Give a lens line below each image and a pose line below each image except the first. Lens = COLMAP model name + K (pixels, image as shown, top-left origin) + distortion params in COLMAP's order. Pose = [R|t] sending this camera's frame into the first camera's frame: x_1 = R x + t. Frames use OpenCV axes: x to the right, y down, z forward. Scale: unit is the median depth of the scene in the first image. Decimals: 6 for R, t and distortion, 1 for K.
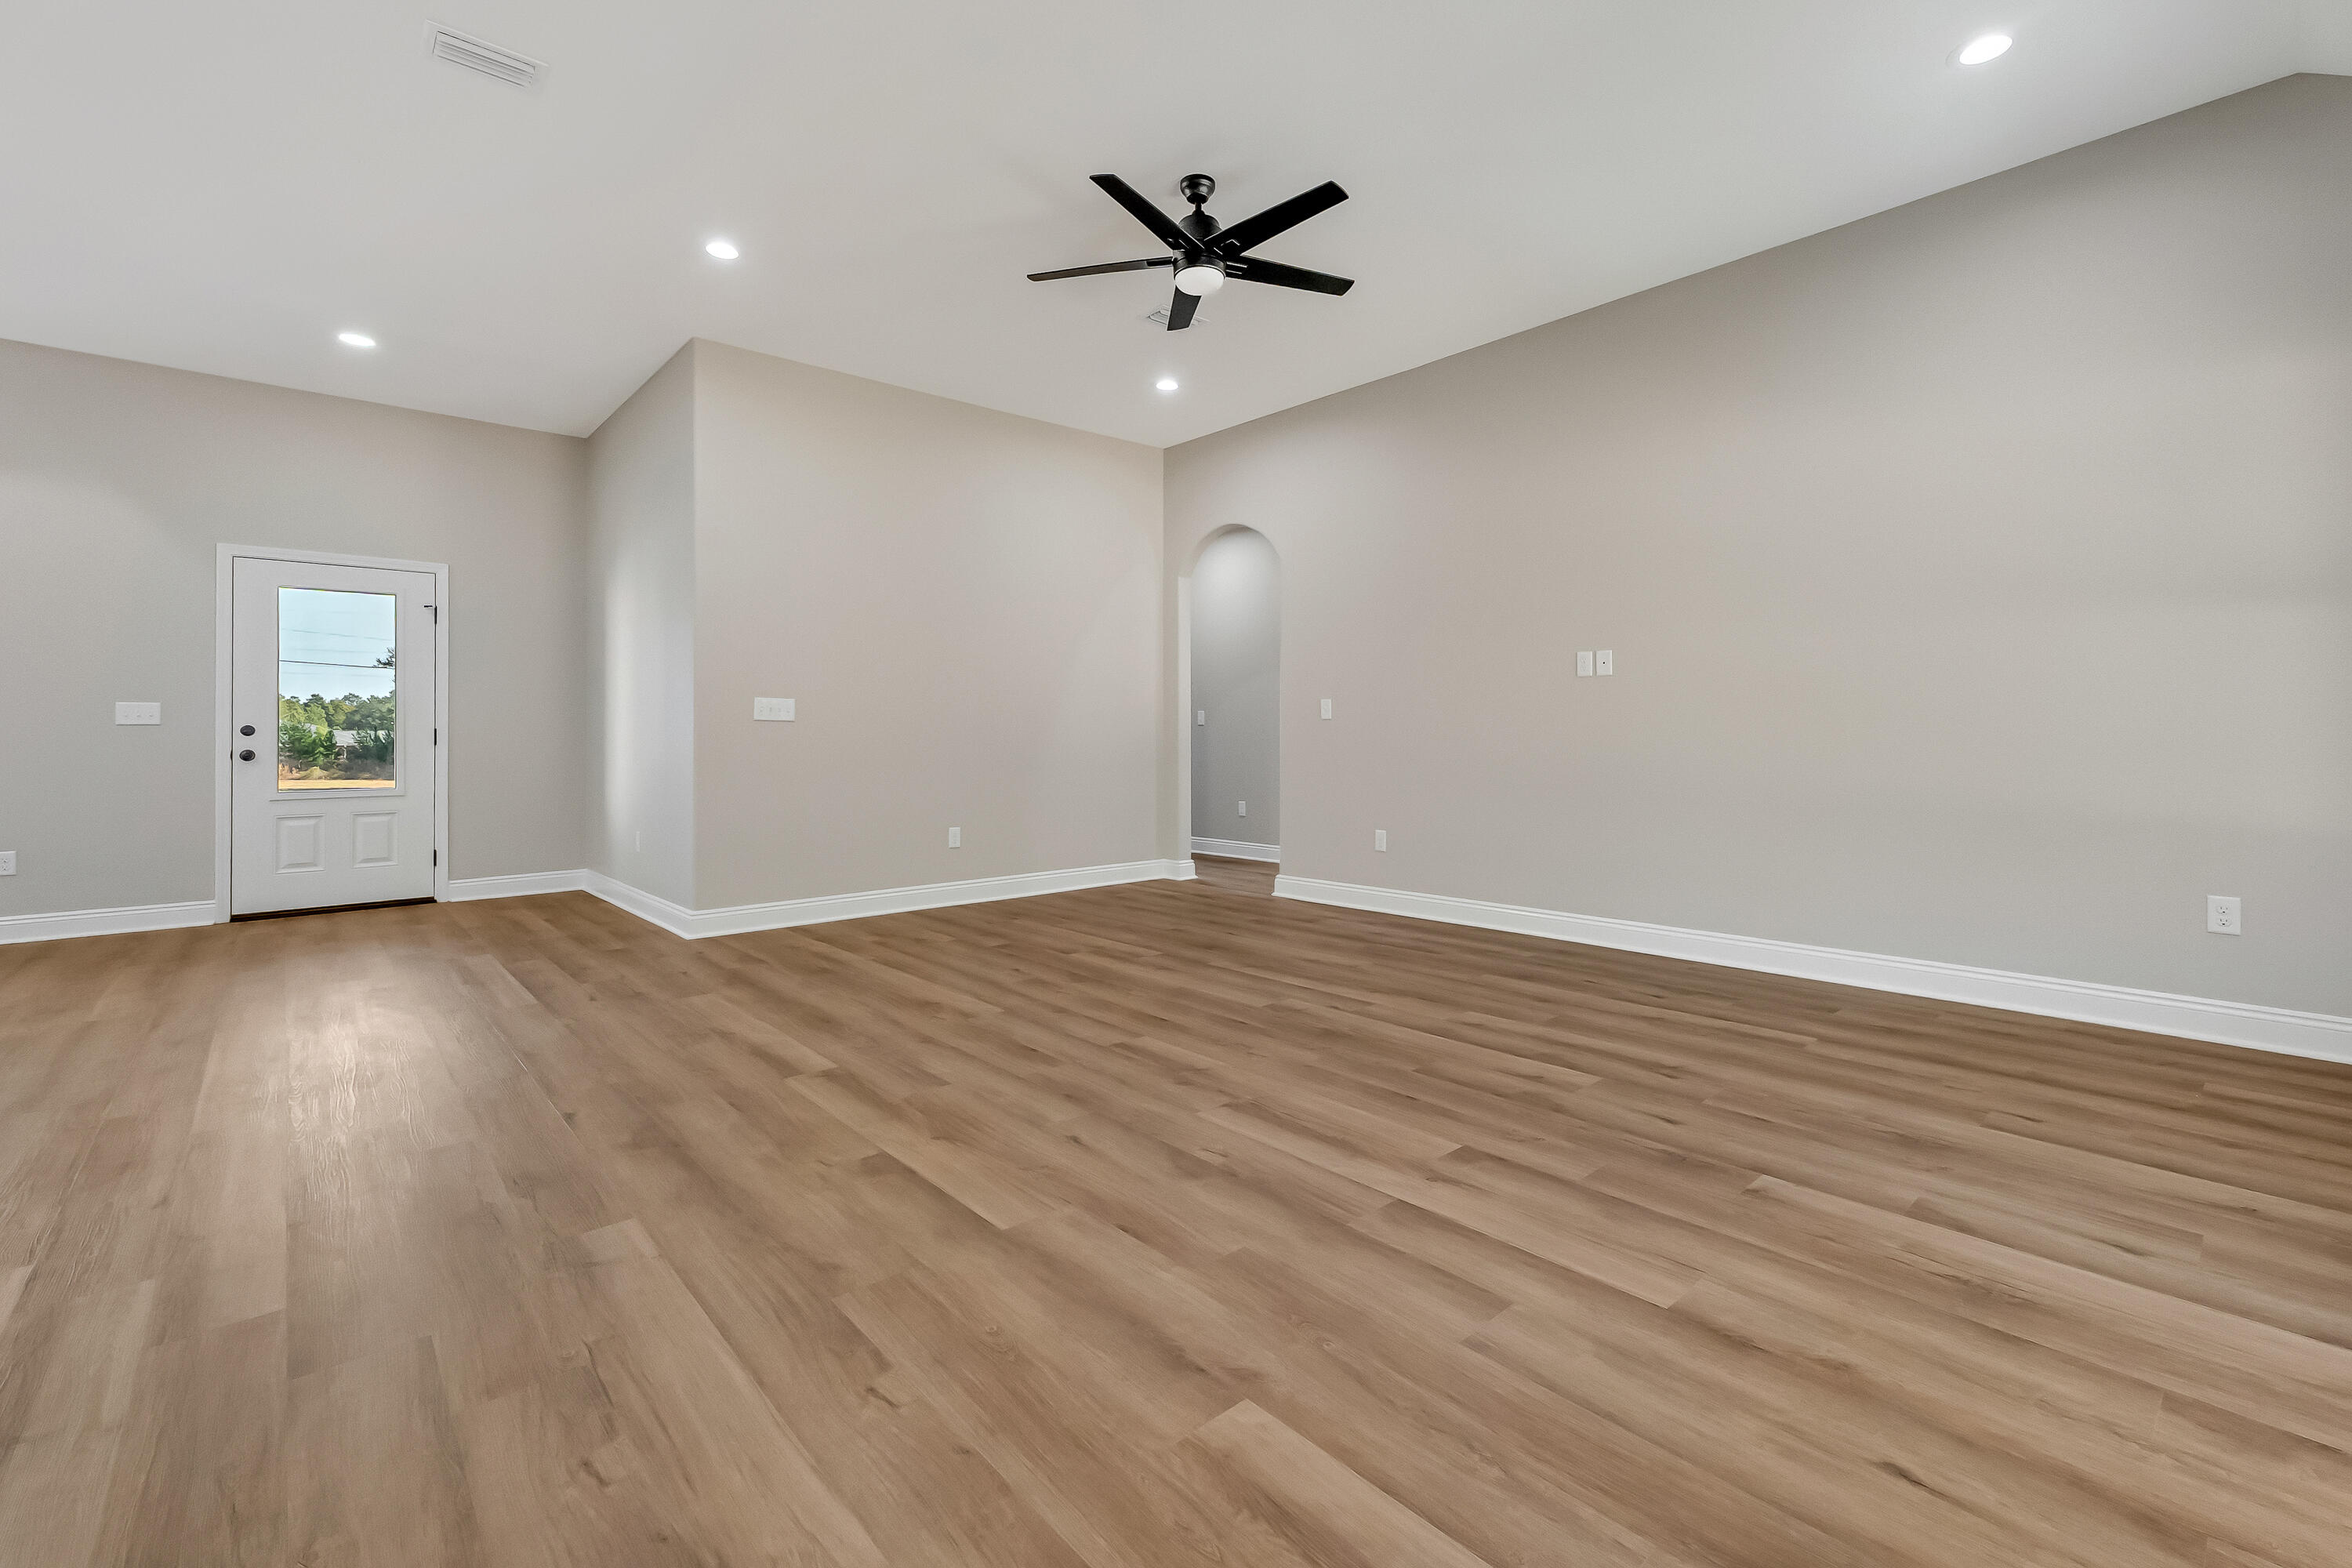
lens RADIAL K [[992.8, 0, 1211.0], [0, 992.8, 728.6], [0, 0, 1]] dist [0.008256, -0.000935]
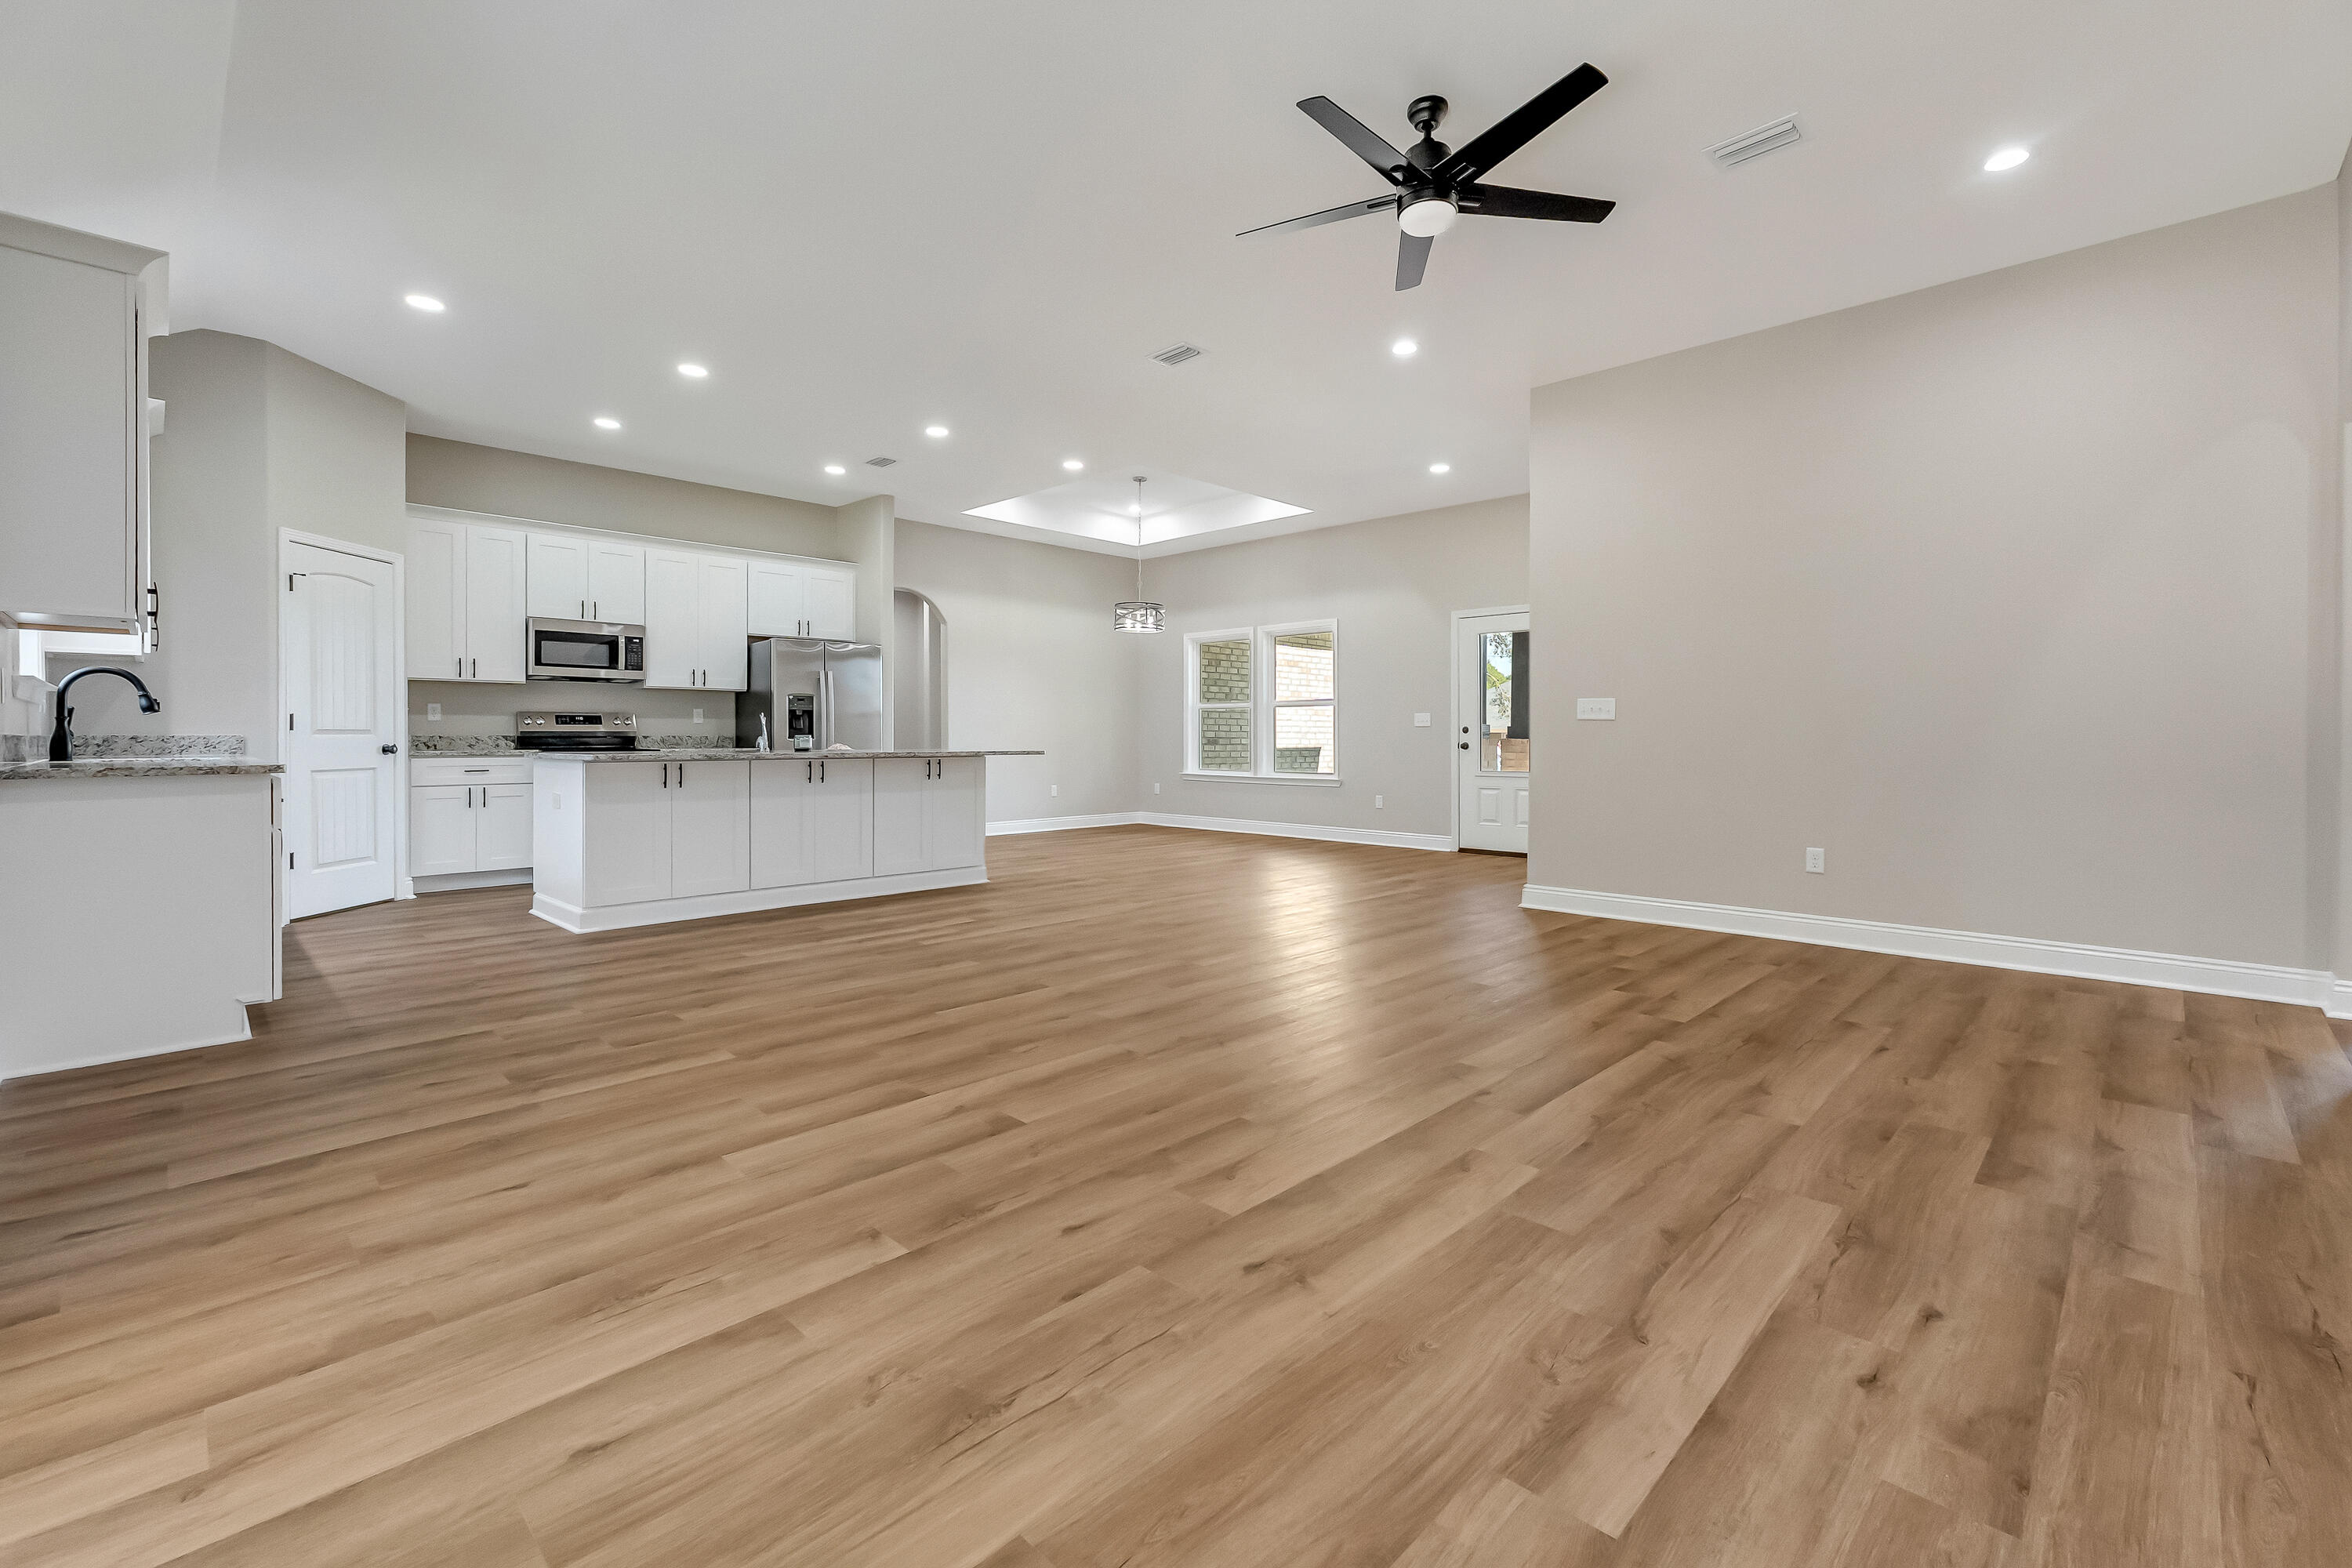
lens RADIAL K [[992.8, 0, 1163.0], [0, 992.8, 732.7], [0, 0, 1]] dist [0.008256, -0.000935]
pose [[0.055429, -0.000372, -0.998463, 1.491507], [0.005782, 0.999983, -0.000052, 0.009052], [0.998446, -0.005770, 0.055430, 1.238663]]
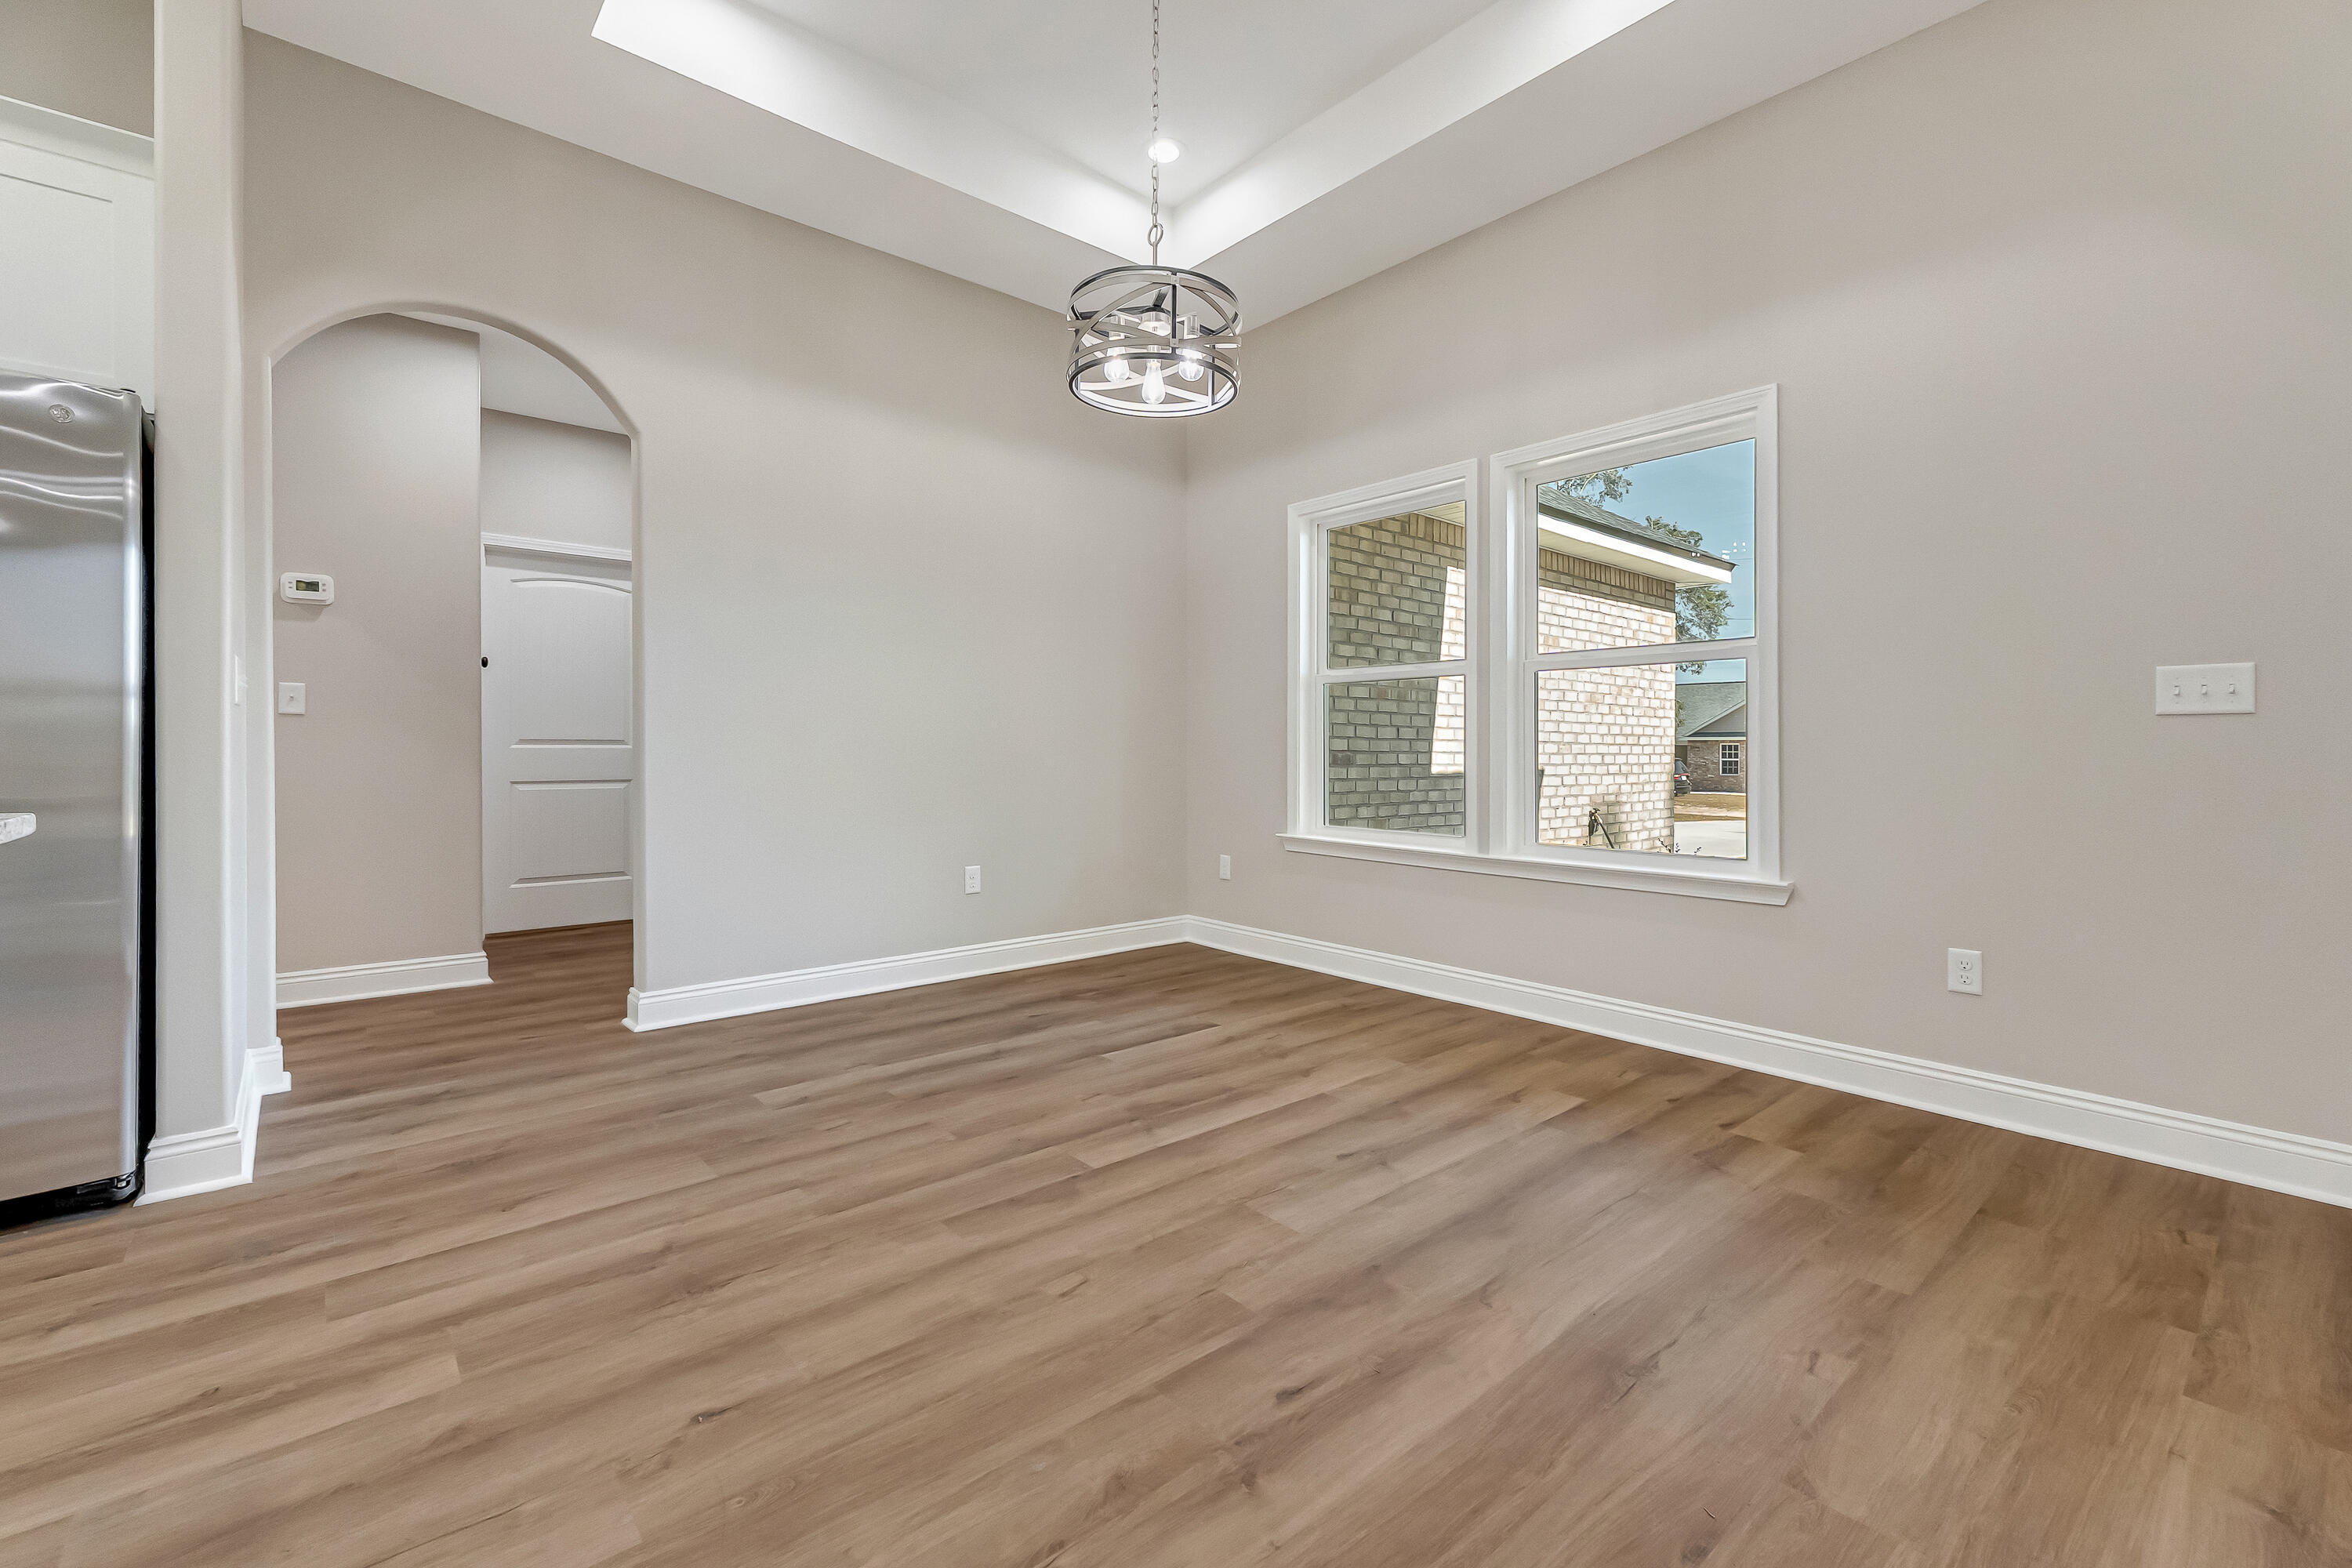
lens RADIAL K [[992.8, 0, 1175.1], [0, 992.8, 753.4], [0, 0, 1]] dist [0.008256, -0.000935]
pose [[-0.014859, 0.010914, -0.999830, 0.121786], [0.003369, 0.999935, 0.010865, 0.012032], [0.999884, -0.003207, -0.014894, 1.321591]]
